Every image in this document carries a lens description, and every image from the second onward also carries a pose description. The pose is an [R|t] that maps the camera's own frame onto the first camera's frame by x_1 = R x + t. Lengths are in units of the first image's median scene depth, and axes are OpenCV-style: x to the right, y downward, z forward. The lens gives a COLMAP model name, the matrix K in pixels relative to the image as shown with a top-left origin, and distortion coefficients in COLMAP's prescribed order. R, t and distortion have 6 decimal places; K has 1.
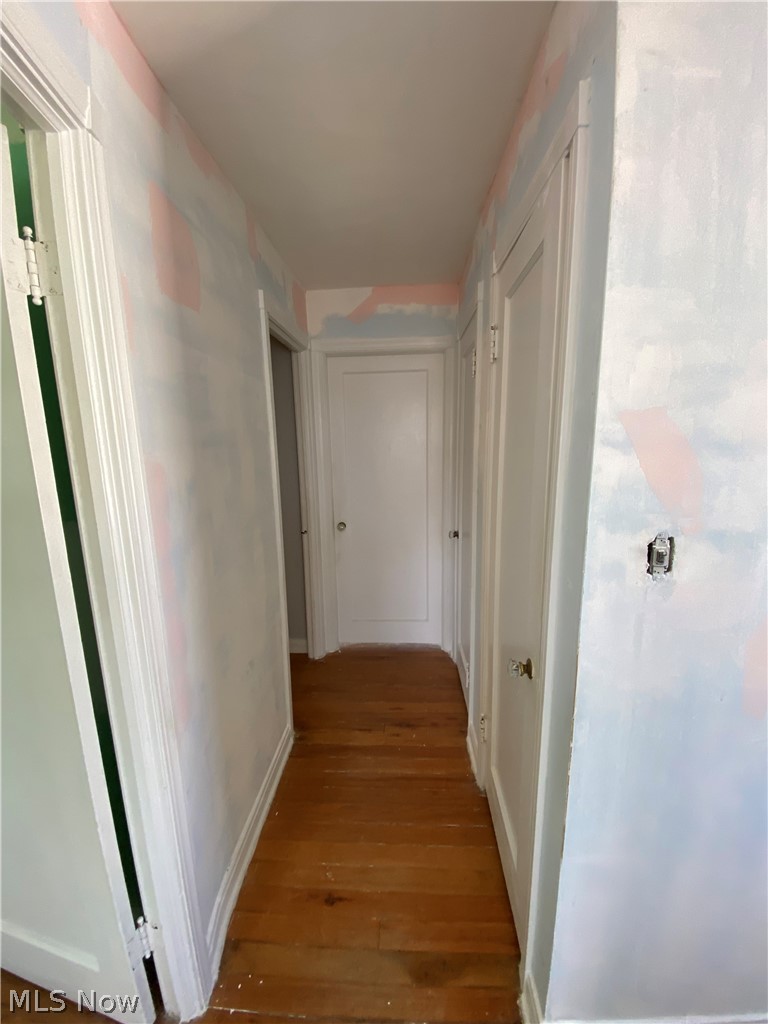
lens RADIAL K [[414.5, 0, 385.3], [0, 414.5, 510.2], [0, 0, 1]] dist [-0.014806, -0.002746]
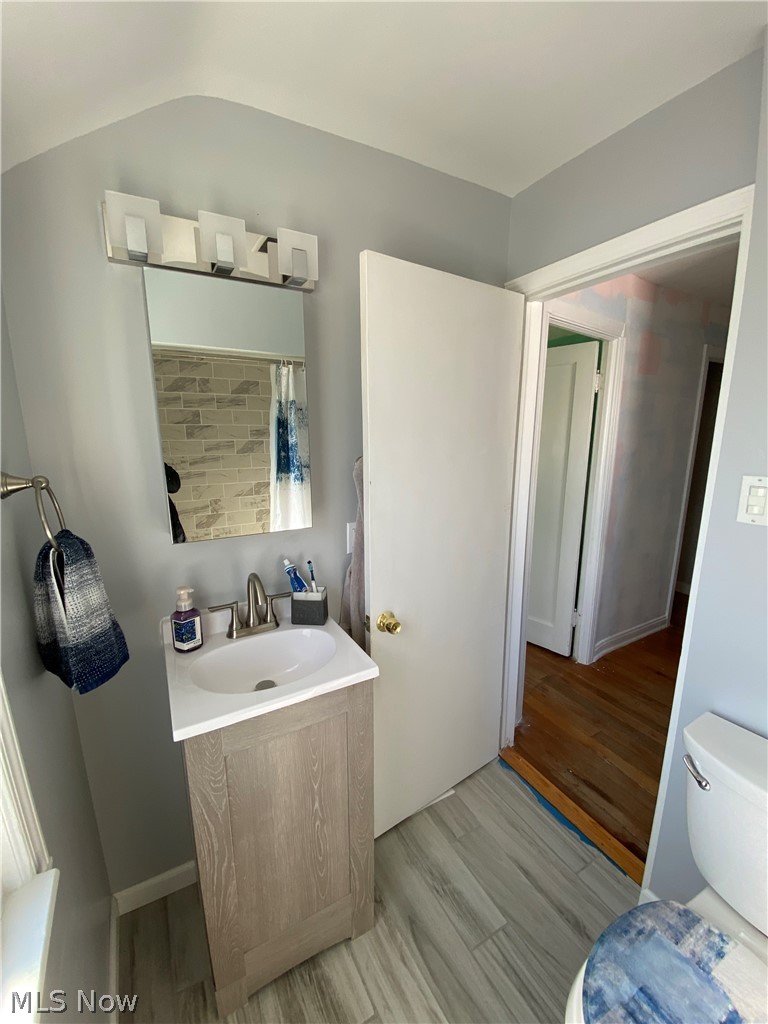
lens RADIAL K [[414.5, 0, 388.2], [0, 414.5, 512.3], [0, 0, 1]] dist [-0.014806, -0.002746]
pose [[0.524480, 0.189122, -0.830153, 1.003930], [-0.160983, 0.979459, 0.121428, 0.260261], [0.836065, 0.069954, 0.544152, -1.772834]]
